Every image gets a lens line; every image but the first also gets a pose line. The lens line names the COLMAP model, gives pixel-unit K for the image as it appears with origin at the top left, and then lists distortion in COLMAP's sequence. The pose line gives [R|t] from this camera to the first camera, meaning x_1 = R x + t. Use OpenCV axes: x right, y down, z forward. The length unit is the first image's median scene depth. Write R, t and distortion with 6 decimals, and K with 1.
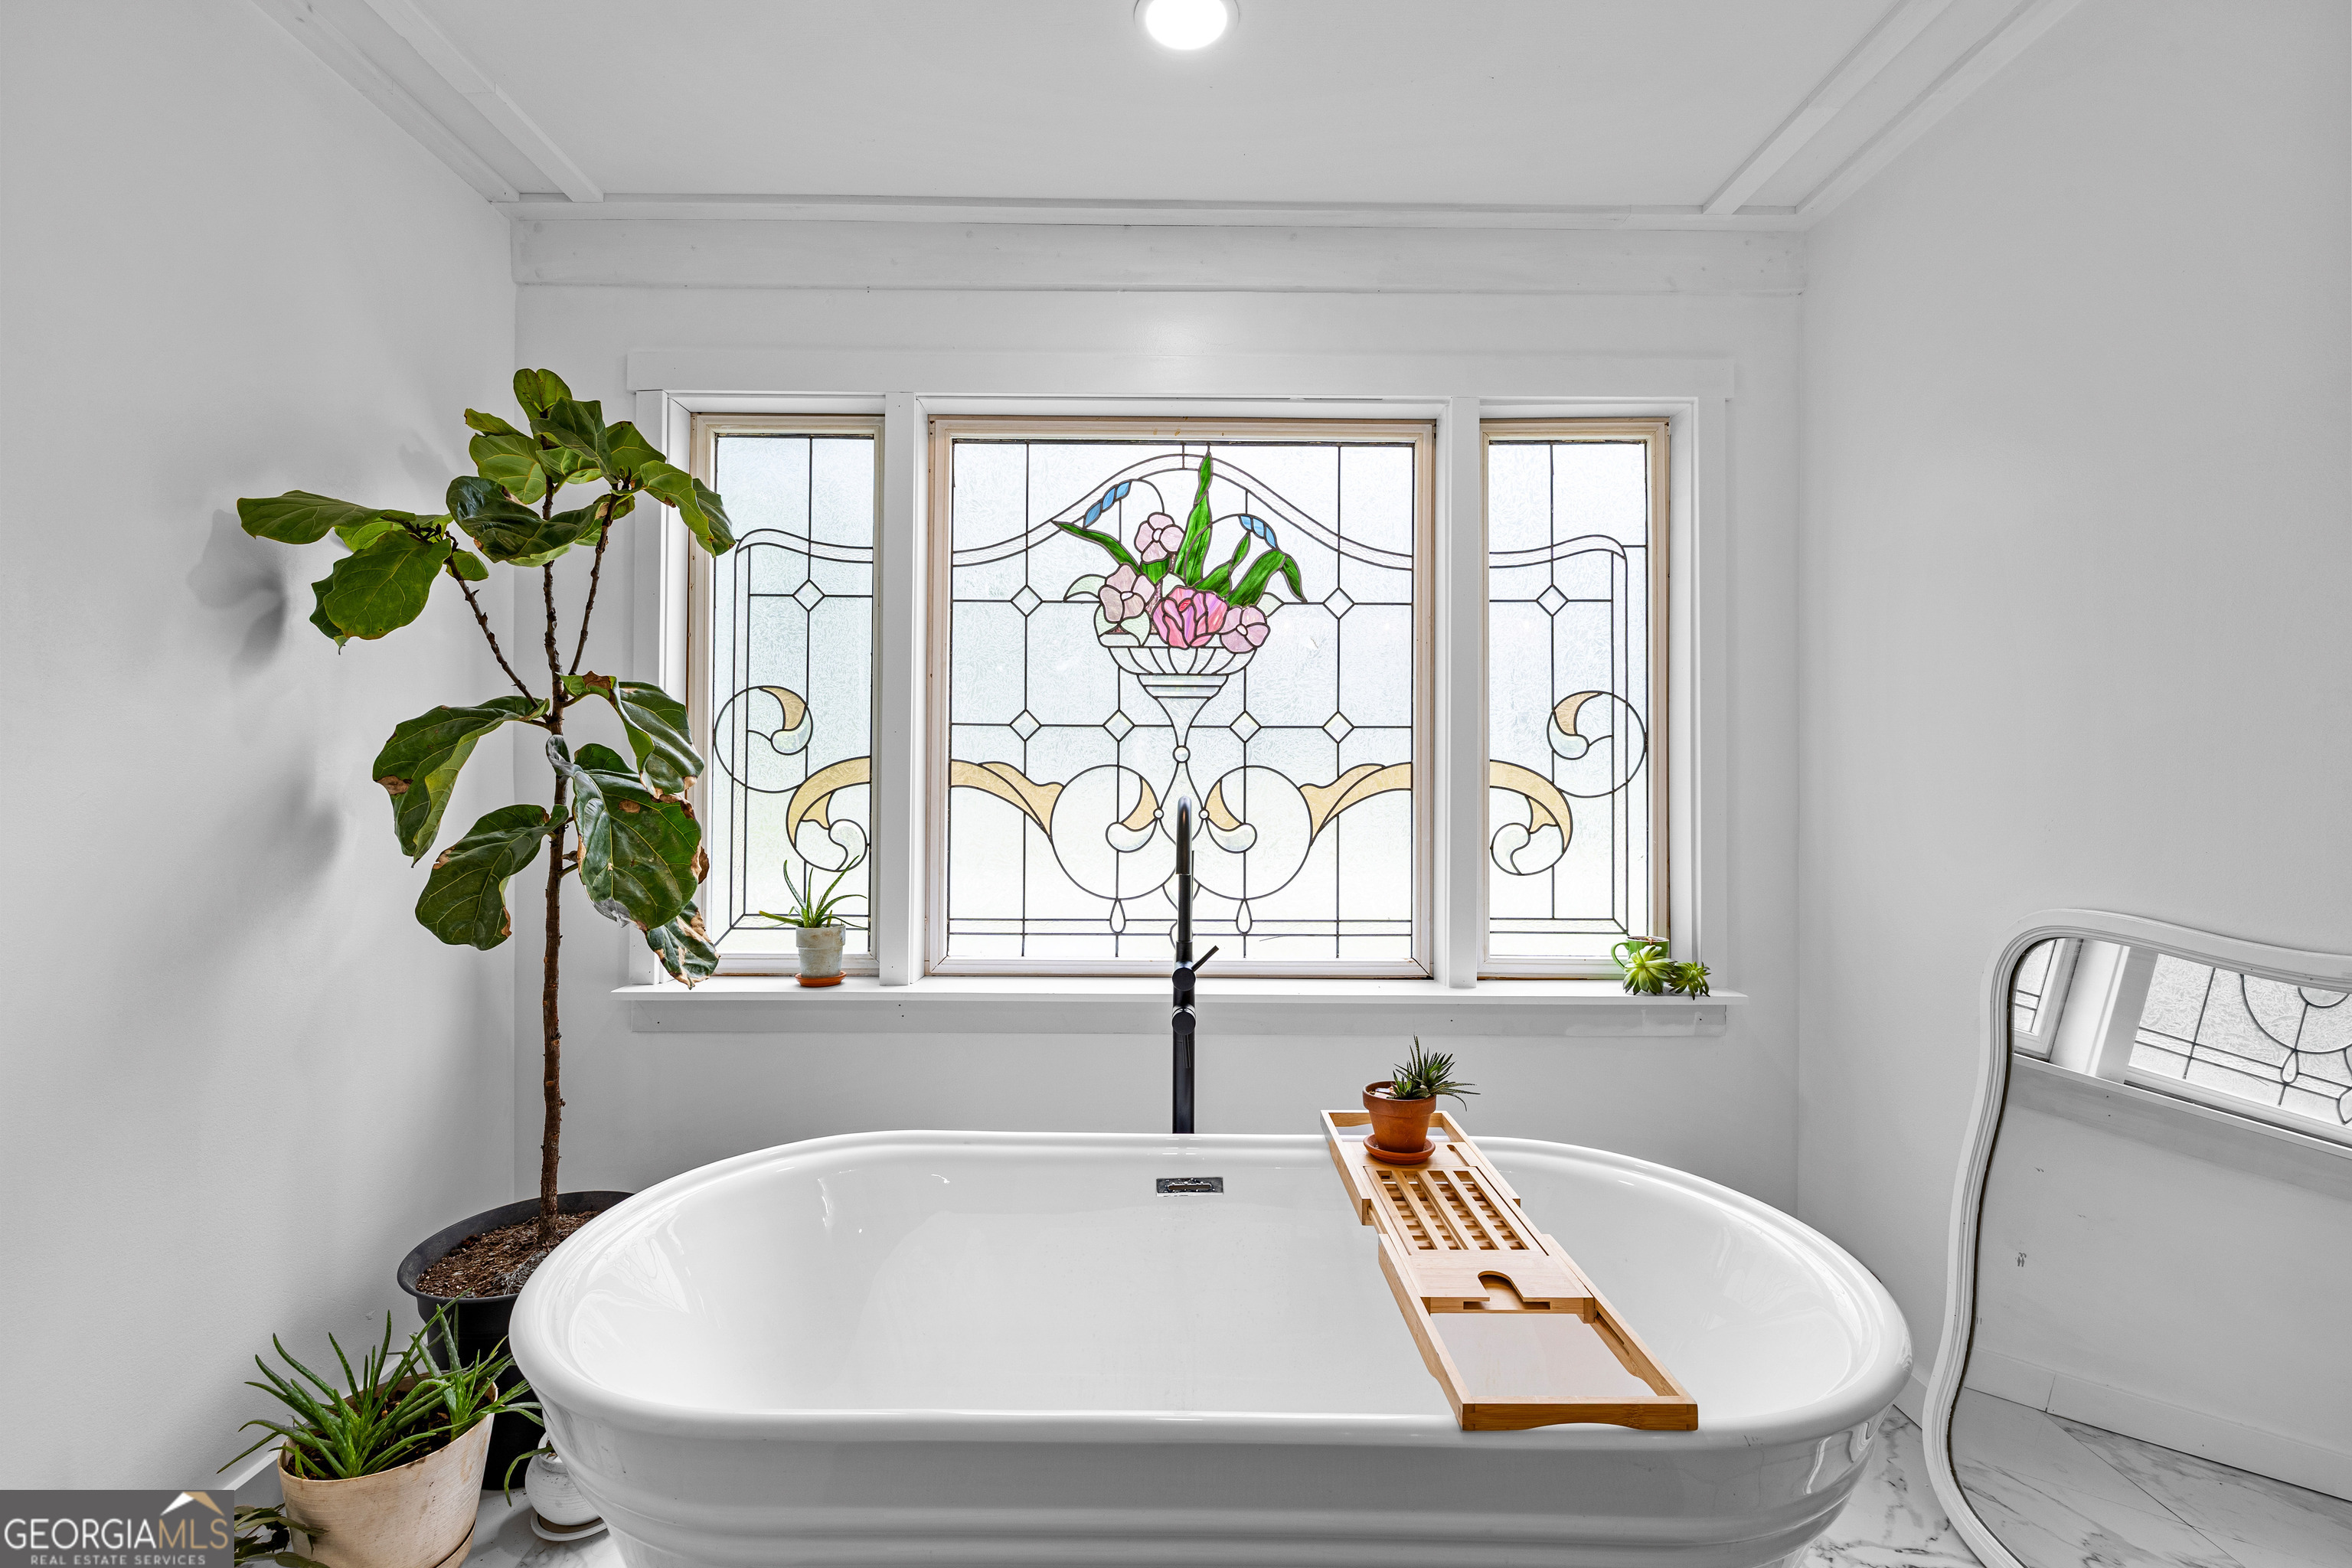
lens RADIAL K [[1008.9, 0, 1173.3], [0, 1008.9, 771.2], [0, 0, 1]] dist [0.000918, 0.000130]
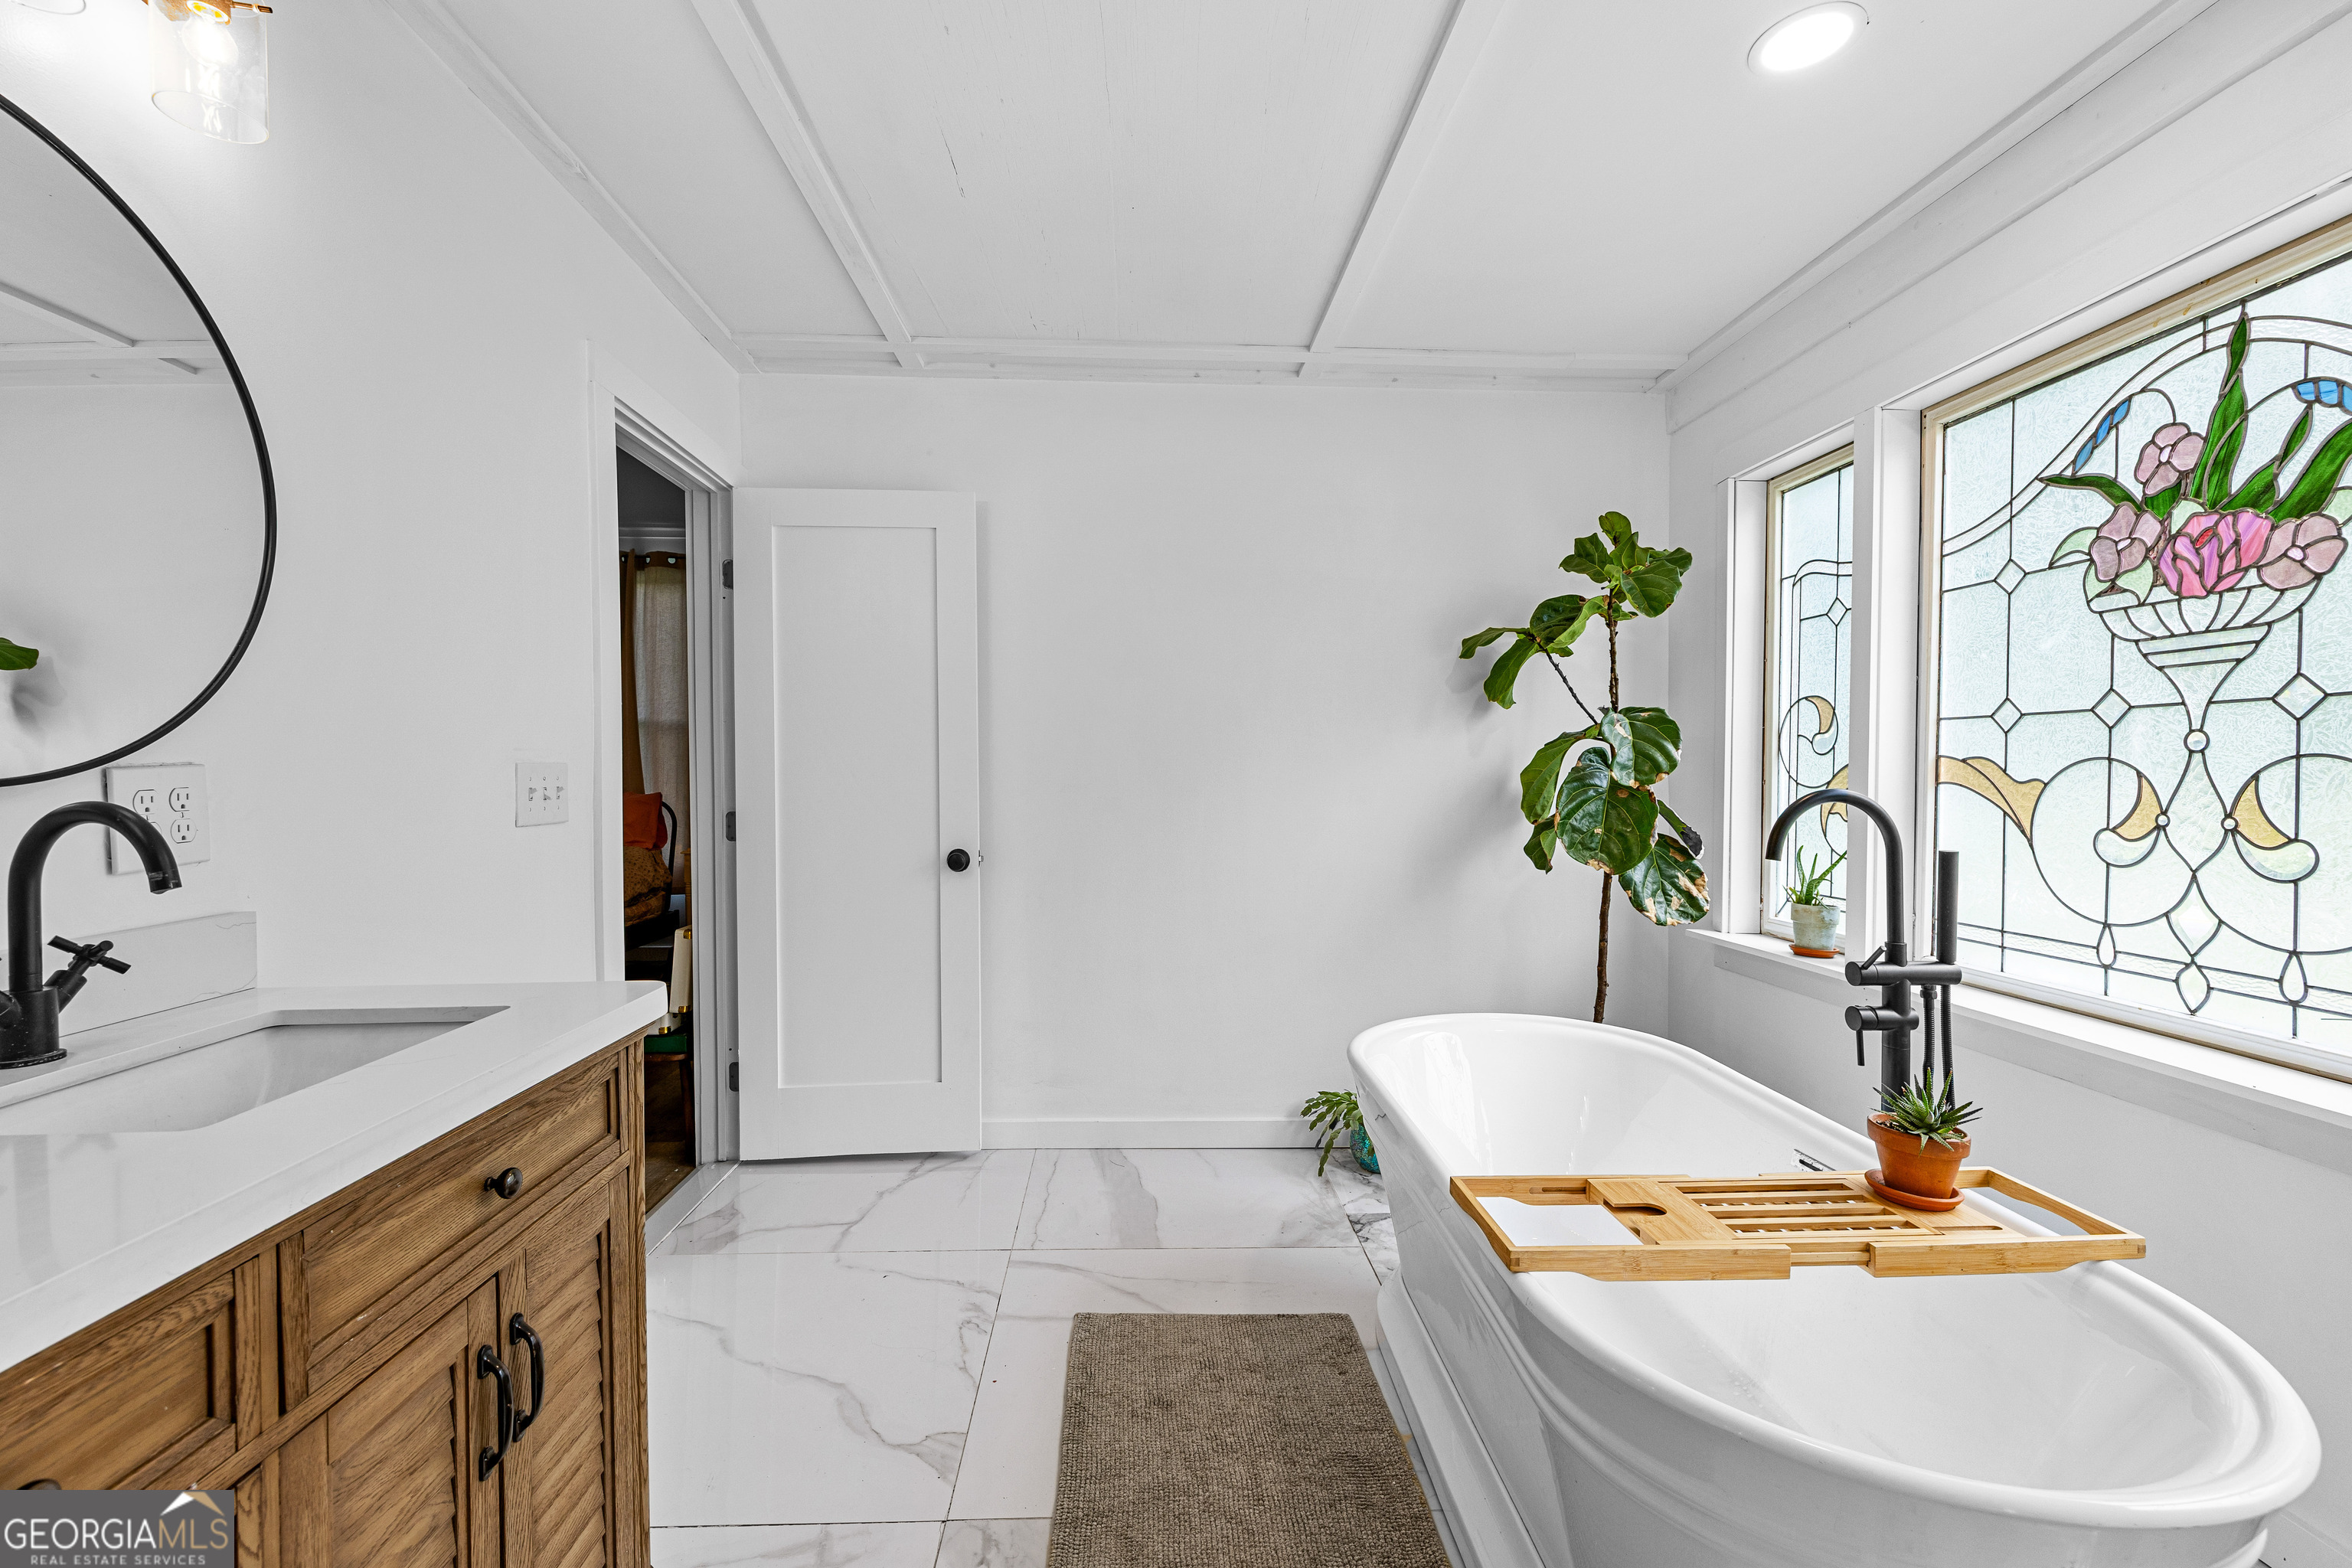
lens RADIAL K [[1008.9, 0, 1173.3], [0, 1008.9, 771.2], [0, 0, 1]] dist [0.000918, 0.000130]
pose [[0.025031, -0.007838, -0.999656, 0.728102], [0.001192, 0.999969, -0.007811, 0.009997], [0.999686, -0.000996, 0.025040, 0.232272]]
